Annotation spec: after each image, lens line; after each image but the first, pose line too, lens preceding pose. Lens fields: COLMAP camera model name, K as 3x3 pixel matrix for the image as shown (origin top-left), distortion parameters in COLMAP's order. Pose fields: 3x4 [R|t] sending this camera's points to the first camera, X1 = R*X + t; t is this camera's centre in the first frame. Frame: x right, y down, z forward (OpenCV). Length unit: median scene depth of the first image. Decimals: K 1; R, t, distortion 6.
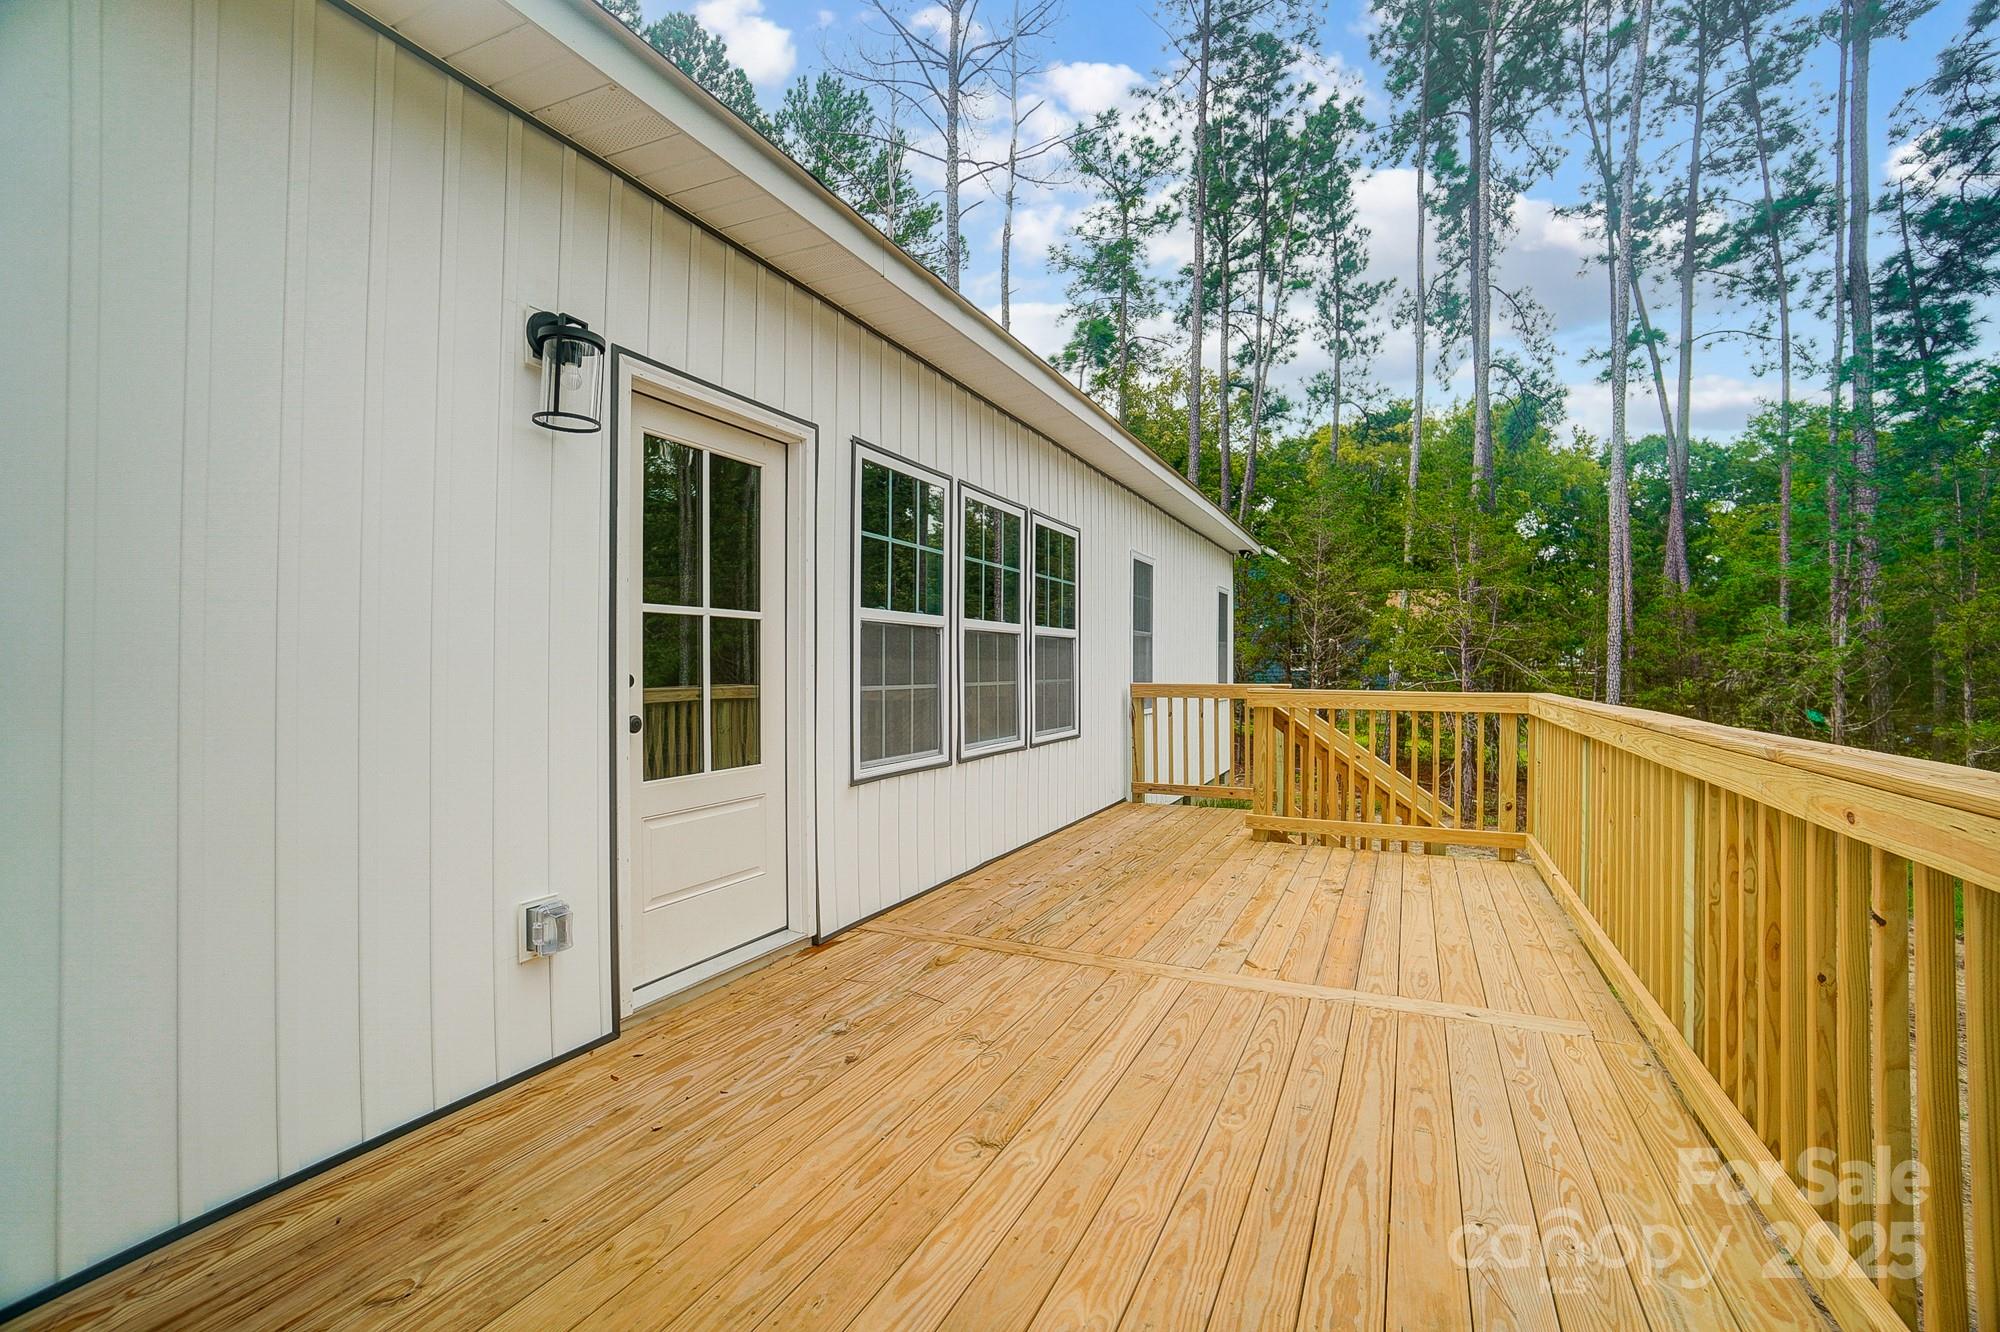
lens RADIAL K [[872.7, 0, 983.3], [0, 872.7, 663.1], [0, 0, 1]] dist [-0.052302, 0.017526]
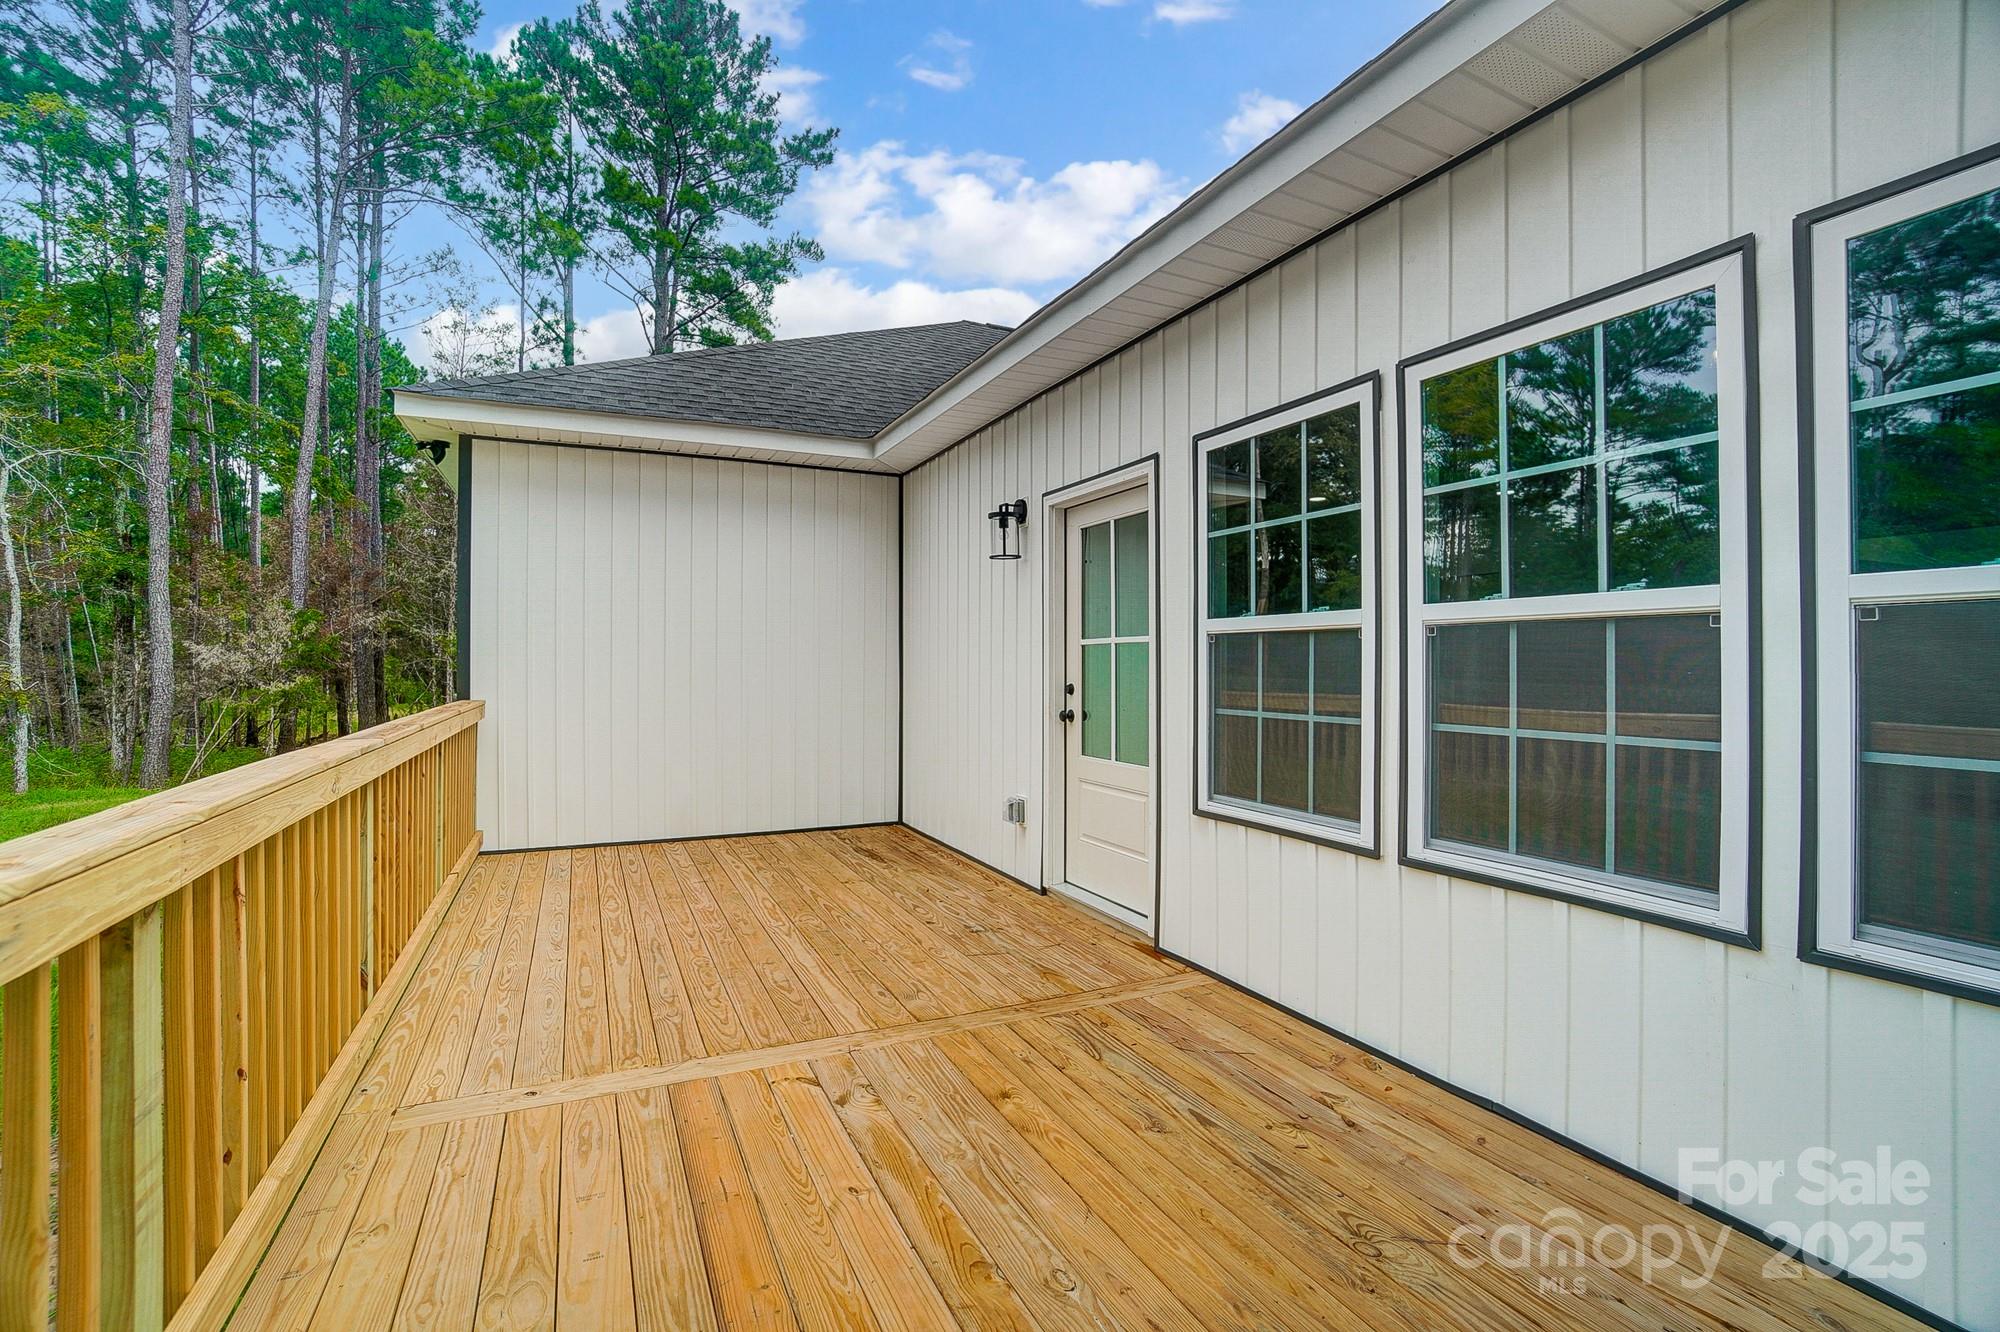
lens RADIAL K [[889.0, 0, 994.9], [0, 889.0, 669.6], [0, 0, 1]] dist [-0.044384, 0.000969]
pose [[-0.623458, 0.000408, -0.781857, 0.804264], [-0.000515, 0.999999, 0.000933, -0.015127], [0.781857, 0.000984, -0.623457, 1.594467]]
